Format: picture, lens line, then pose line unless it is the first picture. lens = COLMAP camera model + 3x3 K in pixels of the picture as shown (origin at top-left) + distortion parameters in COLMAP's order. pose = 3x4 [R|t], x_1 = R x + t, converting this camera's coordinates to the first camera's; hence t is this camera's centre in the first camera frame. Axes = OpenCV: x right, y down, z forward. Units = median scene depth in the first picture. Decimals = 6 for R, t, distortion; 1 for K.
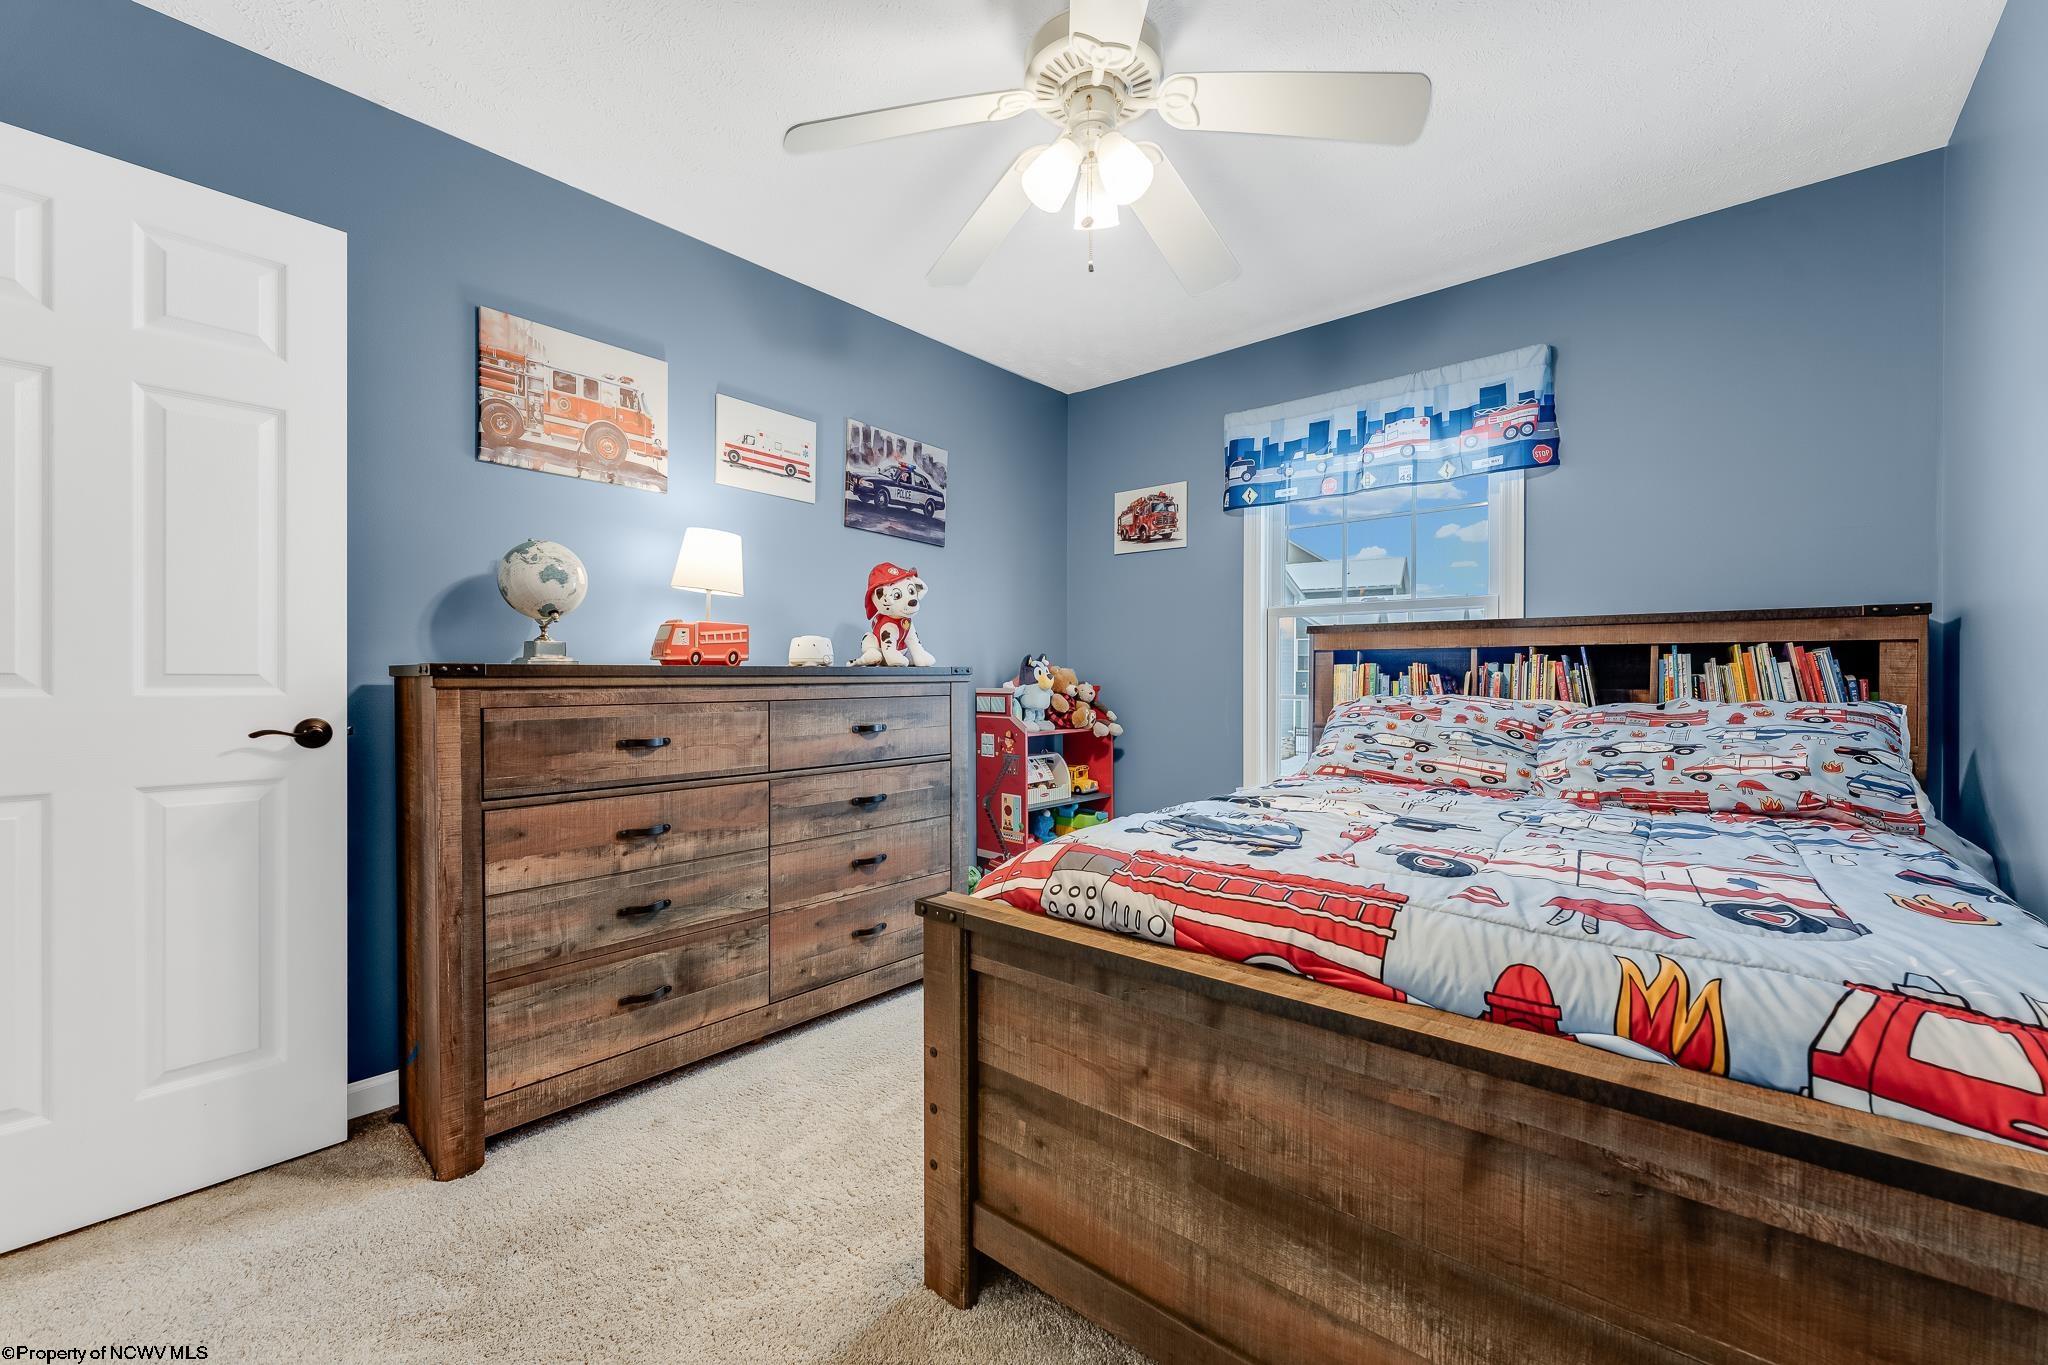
lens RADIAL K [[811.1, 0, 1015.3], [0, 811.1, 675.0], [0, 0, 1]] dist [-0.001008, 0.000024]
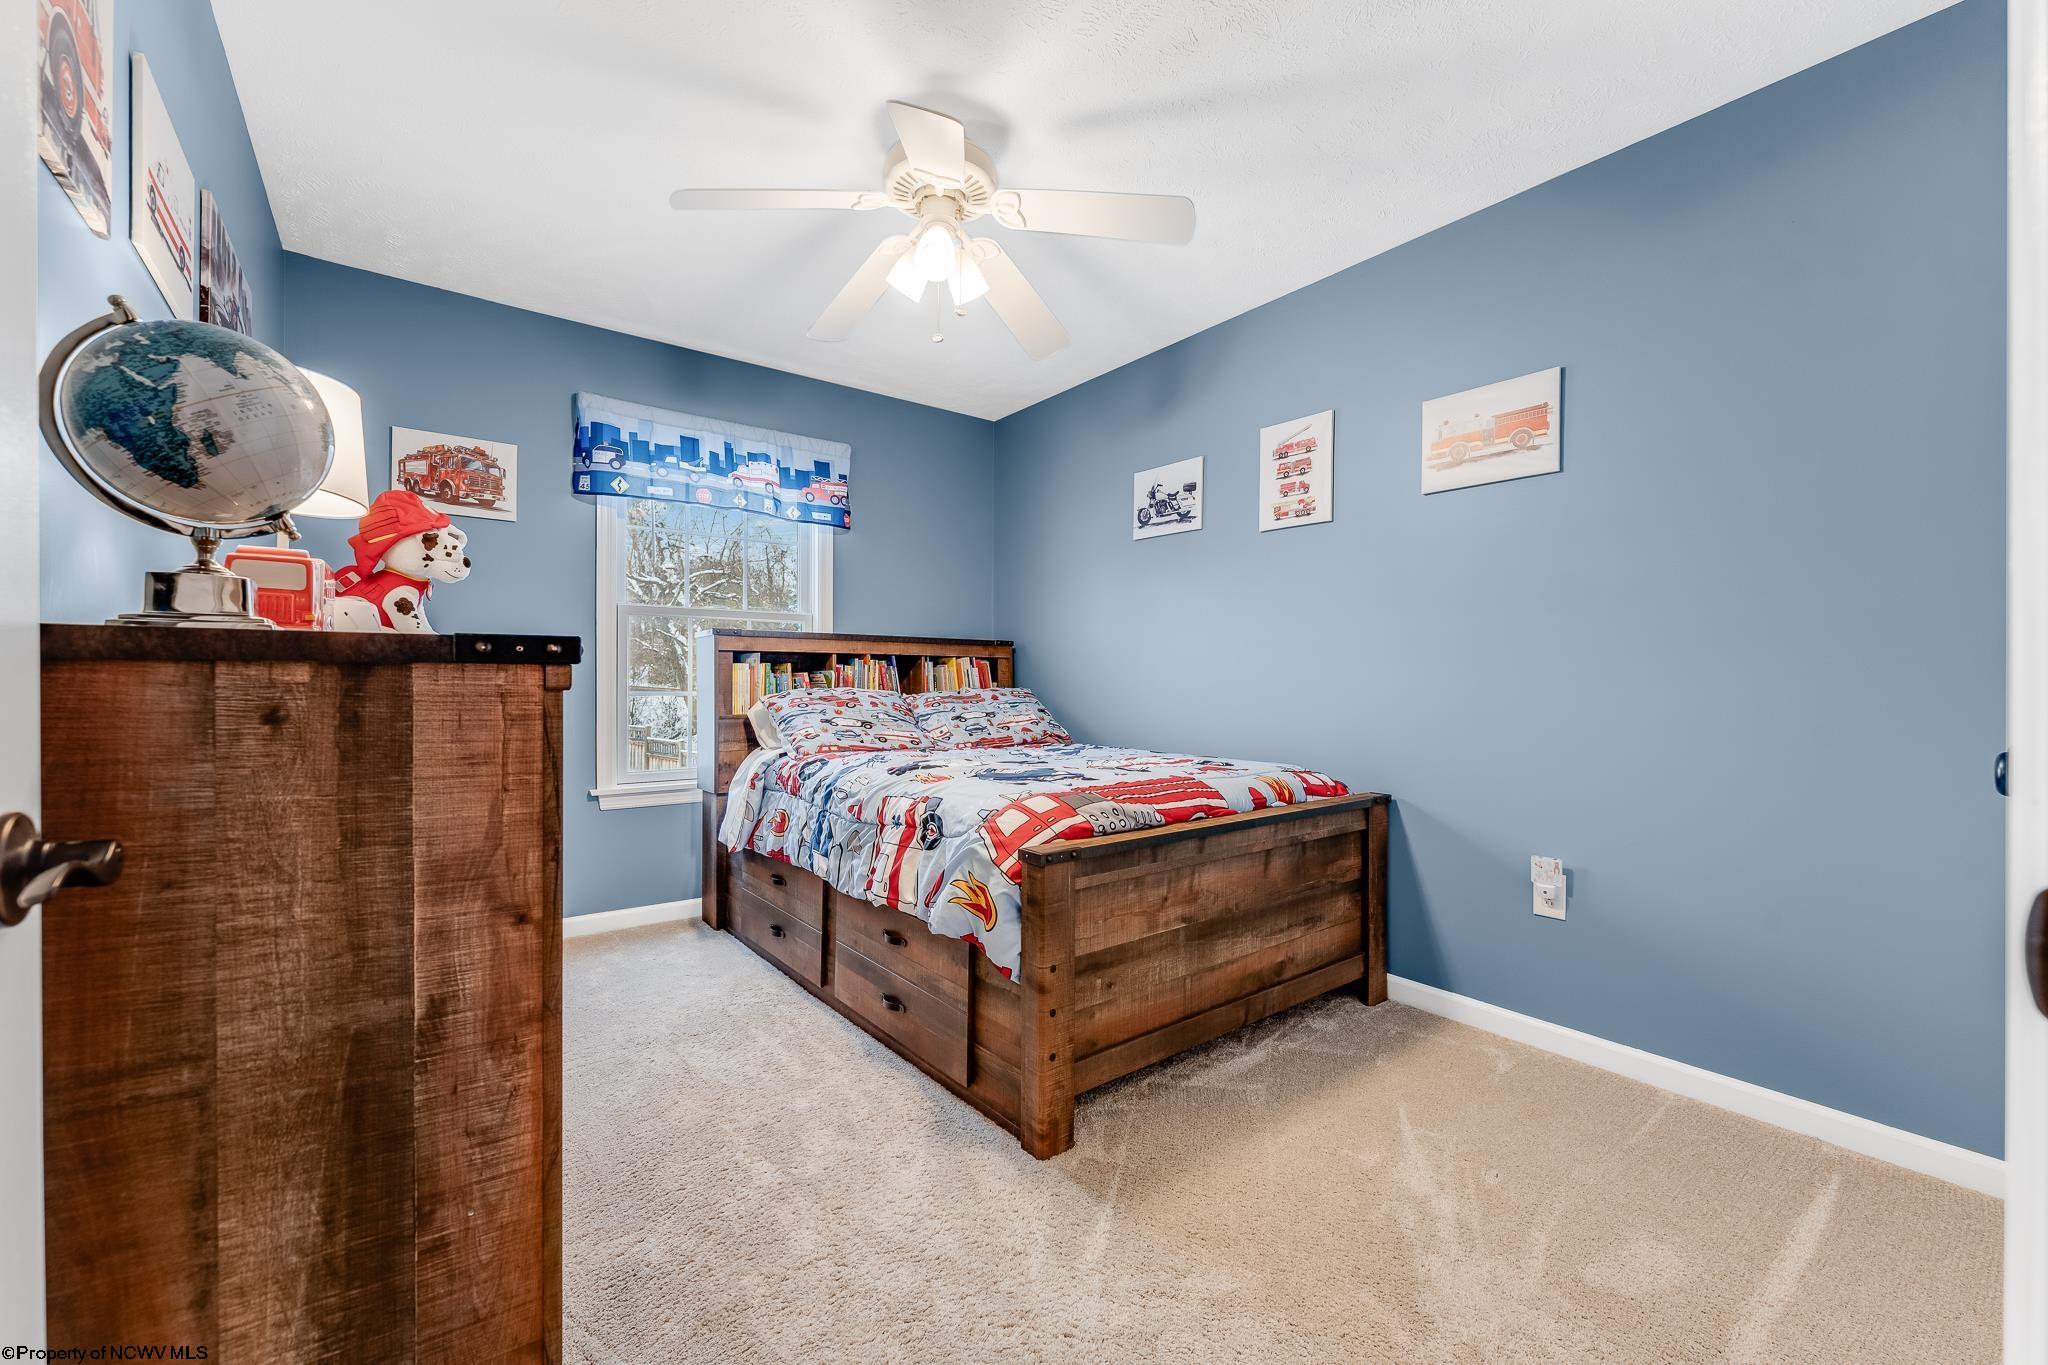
lens RADIAL K [[811.1, 0, 1015.7], [0, 811.1, 685.4], [0, 0, 1]] dist [-0.001008, 0.000024]
pose [[0.208250, -0.010355, 0.978021, -0.742168], [-0.004438, 0.999924, 0.011532, 0.003906], [-0.978066, -0.006742, 0.208188, 0.437095]]
